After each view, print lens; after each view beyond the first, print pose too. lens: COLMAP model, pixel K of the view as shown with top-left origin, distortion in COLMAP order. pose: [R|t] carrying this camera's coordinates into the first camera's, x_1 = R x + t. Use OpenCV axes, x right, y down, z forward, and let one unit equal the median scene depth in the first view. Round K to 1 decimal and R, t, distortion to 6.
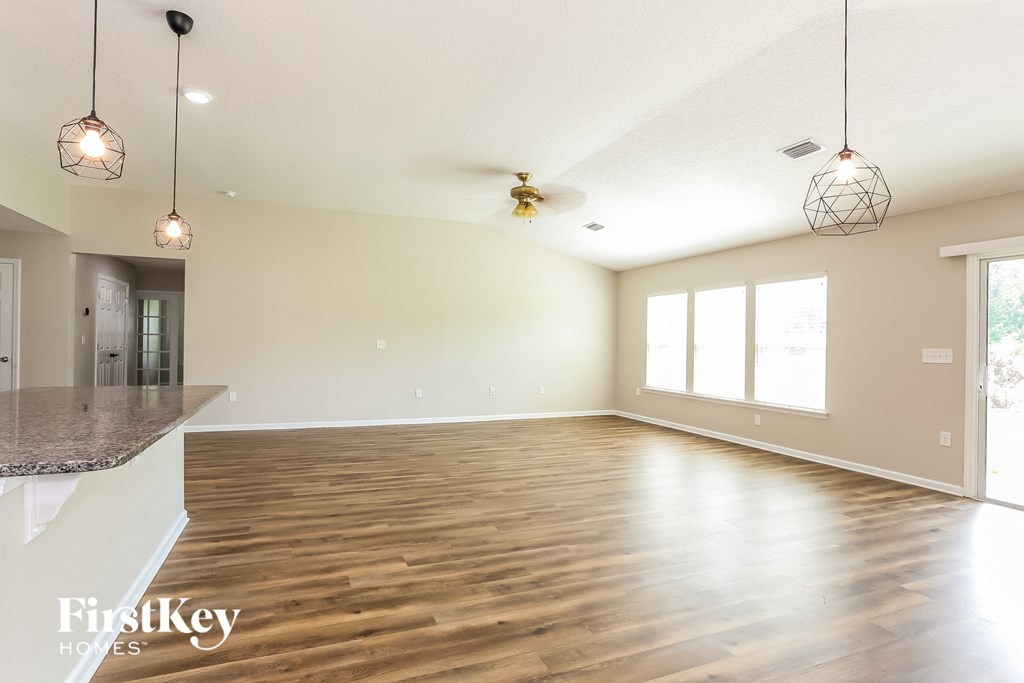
lens RADIAL K [[504.1, 0, 491.2], [0, 504.1, 339.7], [0, 0, 1]] dist [0.002465, 0.005677]
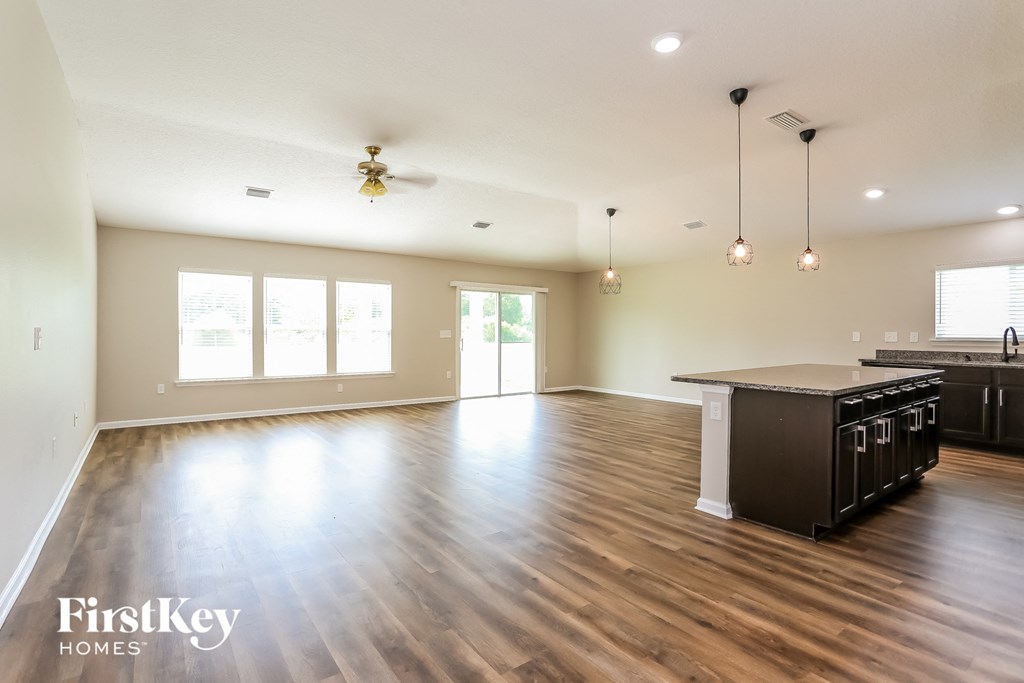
lens RADIAL K [[504.1, 0, 536.0], [0, 504.1, 337.8], [0, 0, 1]] dist [0.002465, 0.005677]
pose [[-0.309620, -0.024453, 0.950546, -1.144032], [-0.008816, 0.999700, 0.022846, -0.001990], [-0.950820, -0.001307, -0.309742, 1.278014]]
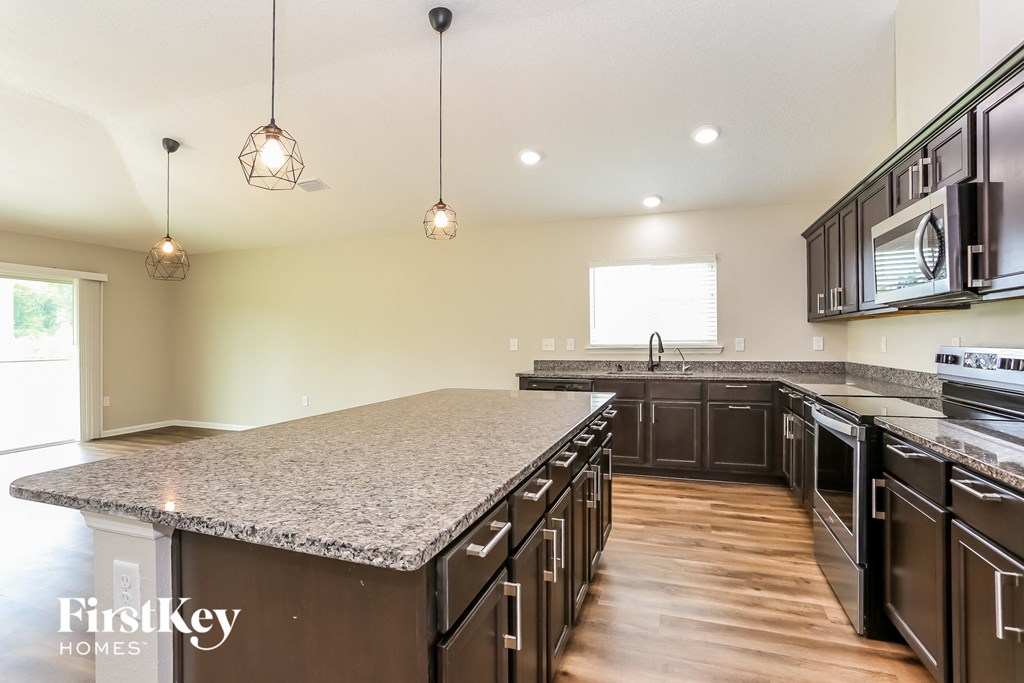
lens RADIAL K [[504.1, 0, 509.6], [0, 504.1, 338.5], [0, 0, 1]] dist [0.002465, 0.005677]
pose [[-0.760954, -0.005212, 0.648785, -0.809010], [-0.004202, 0.999986, 0.003104, 0.001788], [-0.648793, -0.000364, -0.760965, 0.856838]]
